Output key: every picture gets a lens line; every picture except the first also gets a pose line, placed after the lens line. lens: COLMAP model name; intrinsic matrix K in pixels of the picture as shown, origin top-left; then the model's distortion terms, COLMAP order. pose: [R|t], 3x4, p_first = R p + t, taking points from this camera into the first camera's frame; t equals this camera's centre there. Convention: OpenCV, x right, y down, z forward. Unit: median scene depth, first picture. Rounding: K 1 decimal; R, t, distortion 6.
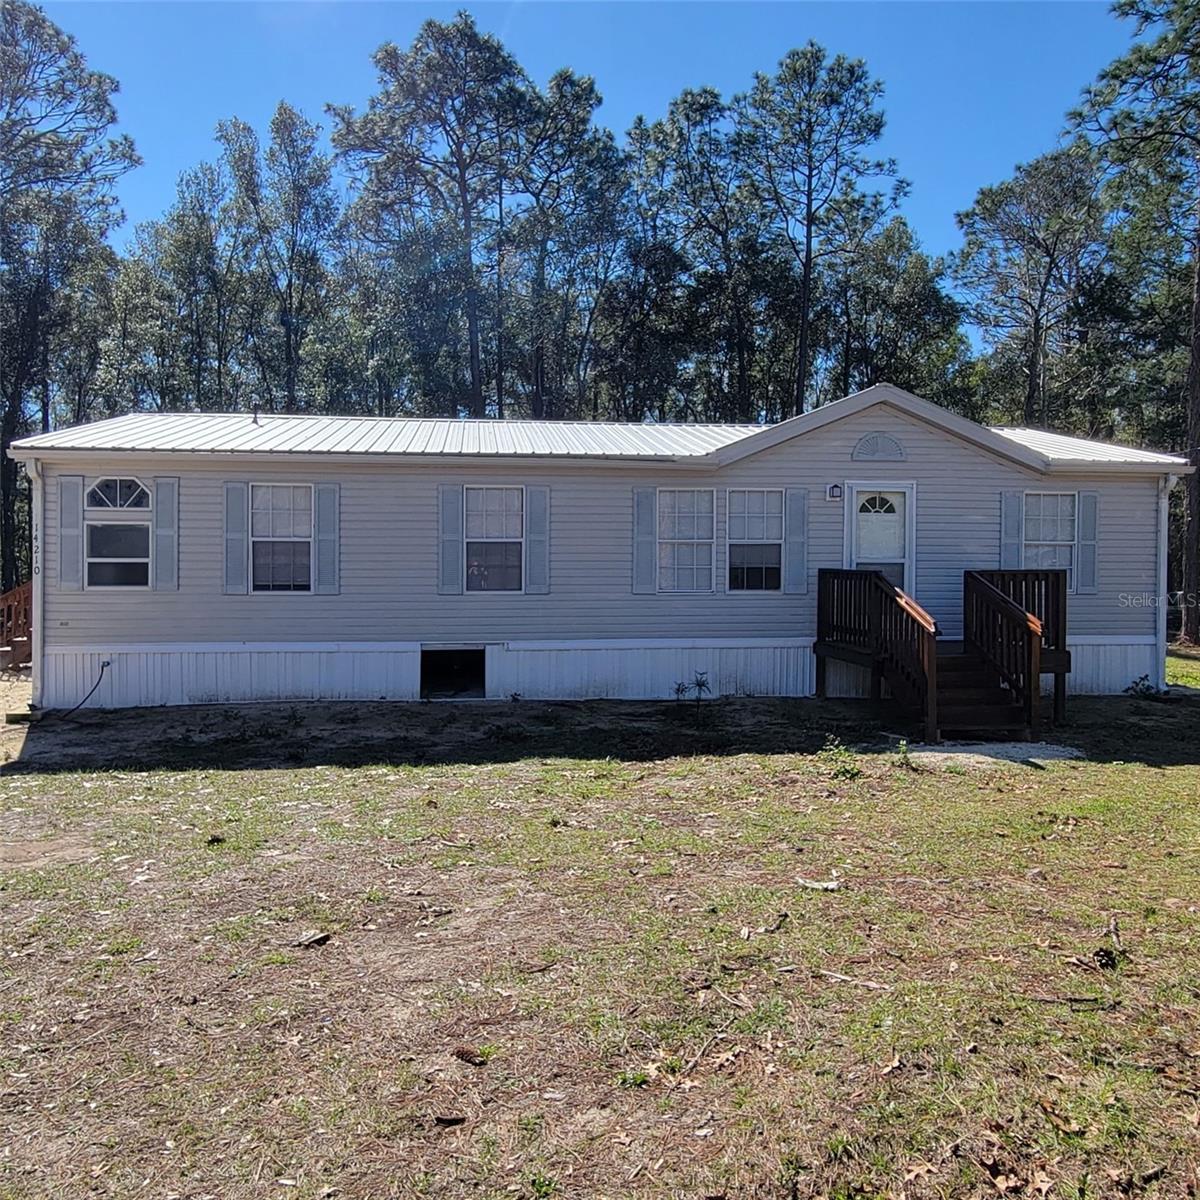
lens RADIAL K [[1027.0, 0, 601.5], [0, 1027.0, 602.2], [0, 0, 1]] dist [0.013315, -0.014463]
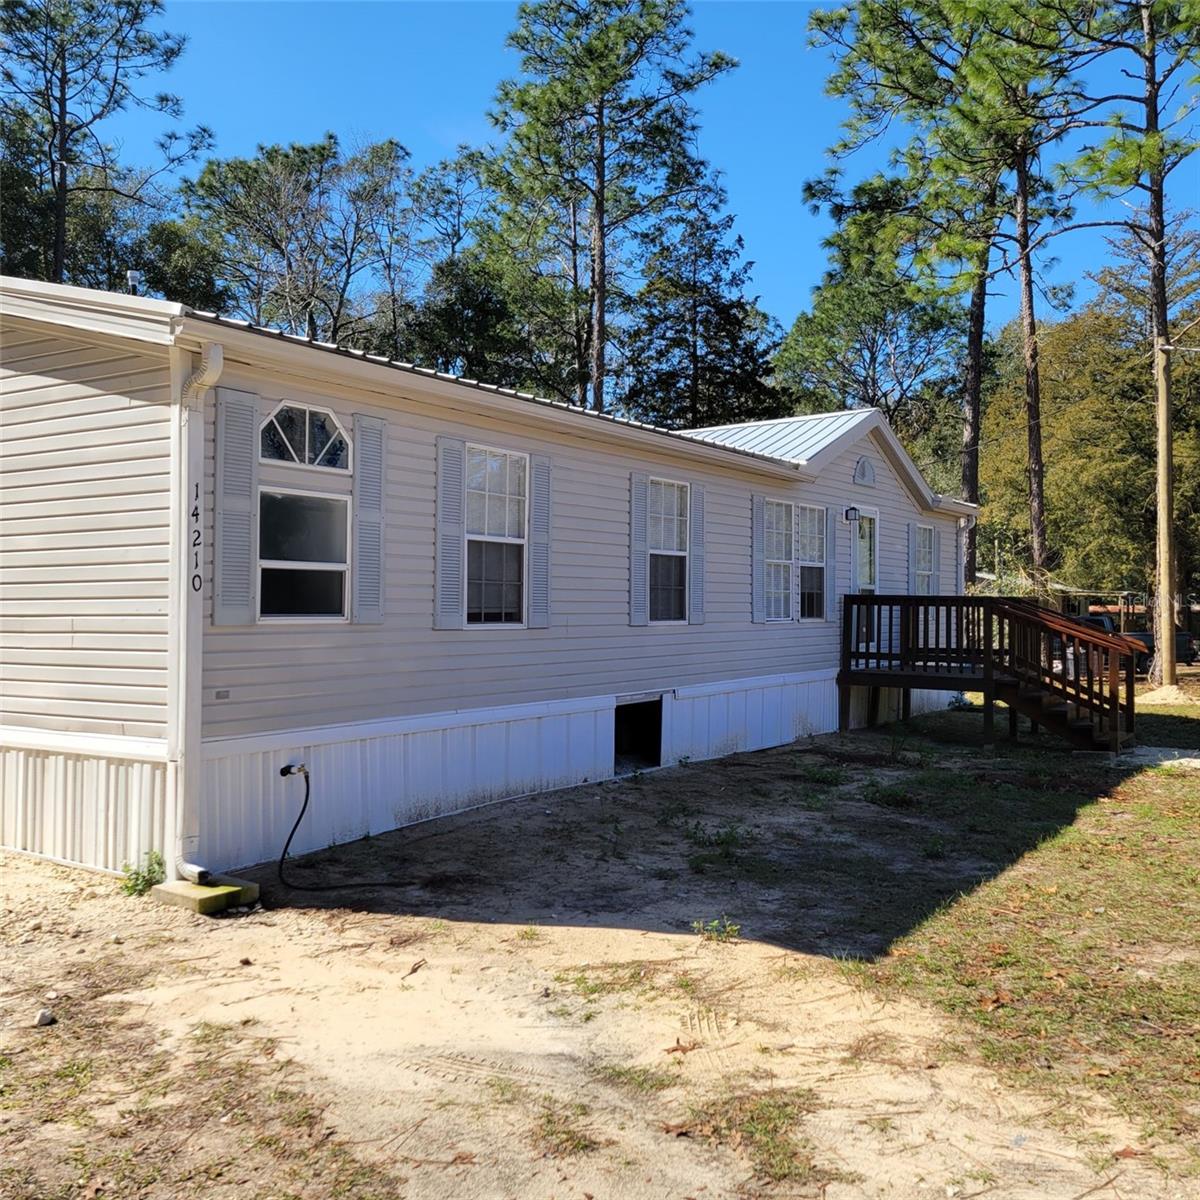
lens RADIAL K [[1214.8, 0, 603.7], [0, 1214.8, 592.9], [0, 0, 1]] dist [0.045178, 0.000000]
pose [[0.624068, 0.008985, 0.781319, -0.822565], [0.026087, 0.999137, -0.032327, -0.003623], [-0.780935, 0.040557, 0.623295, 0.486926]]
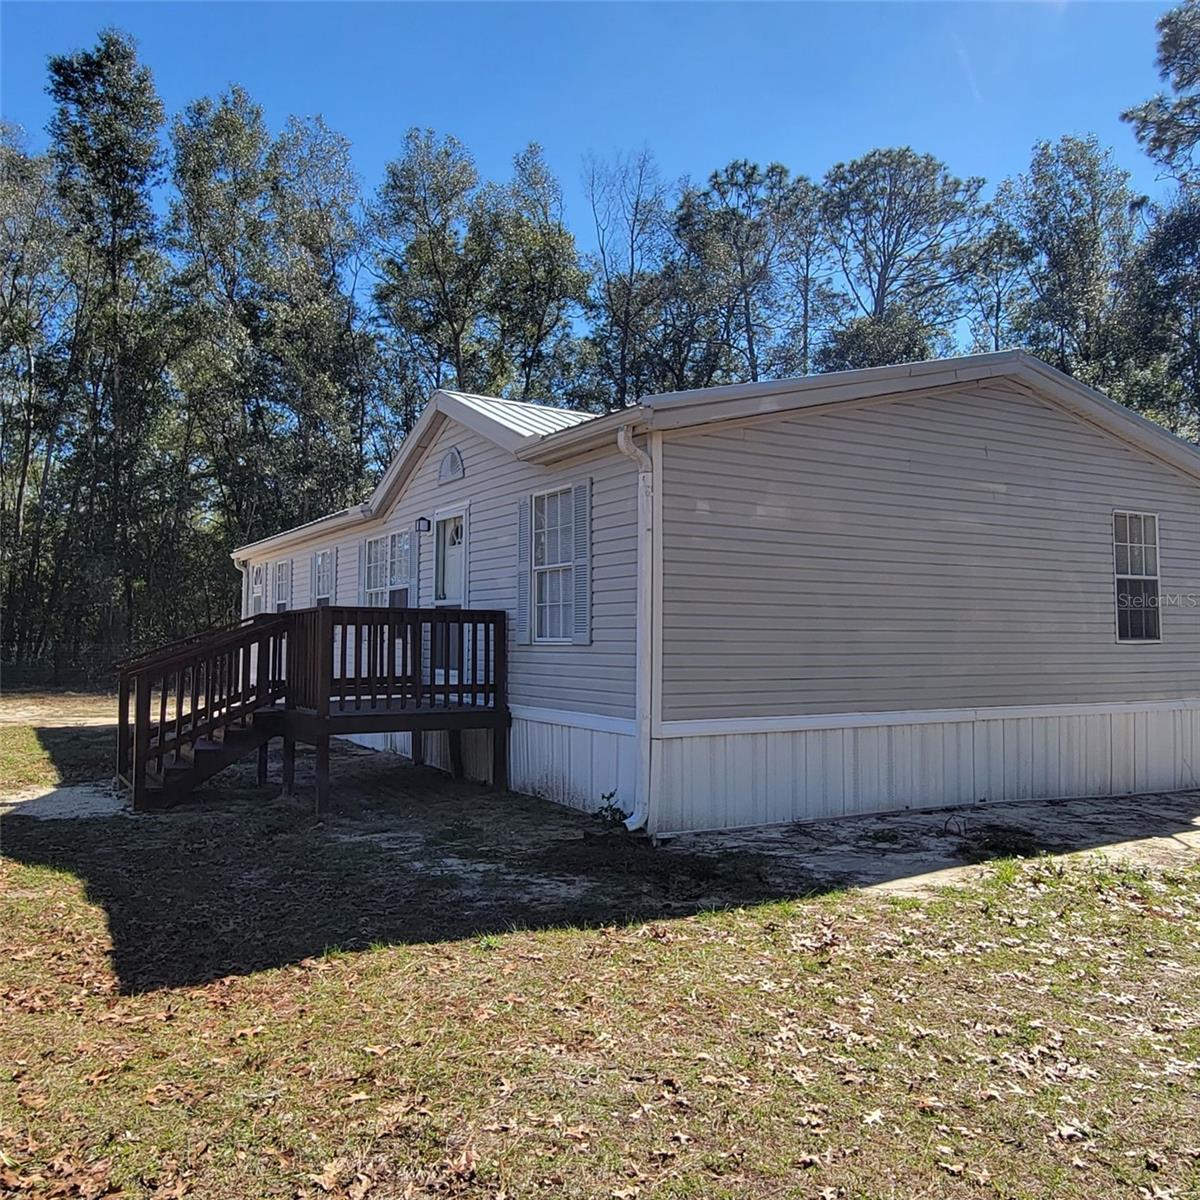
lens RADIAL K [[1027.0, 0, 605.9], [0, 1027.0, 596.6], [0, 0, 1]] dist [0.013315, -0.014463]
pose [[0.423752, -0.040637, -0.904866, 1.110707], [-0.029009, 0.997872, -0.058399, -0.000827], [0.905314, 0.050996, 0.421671, 0.799024]]
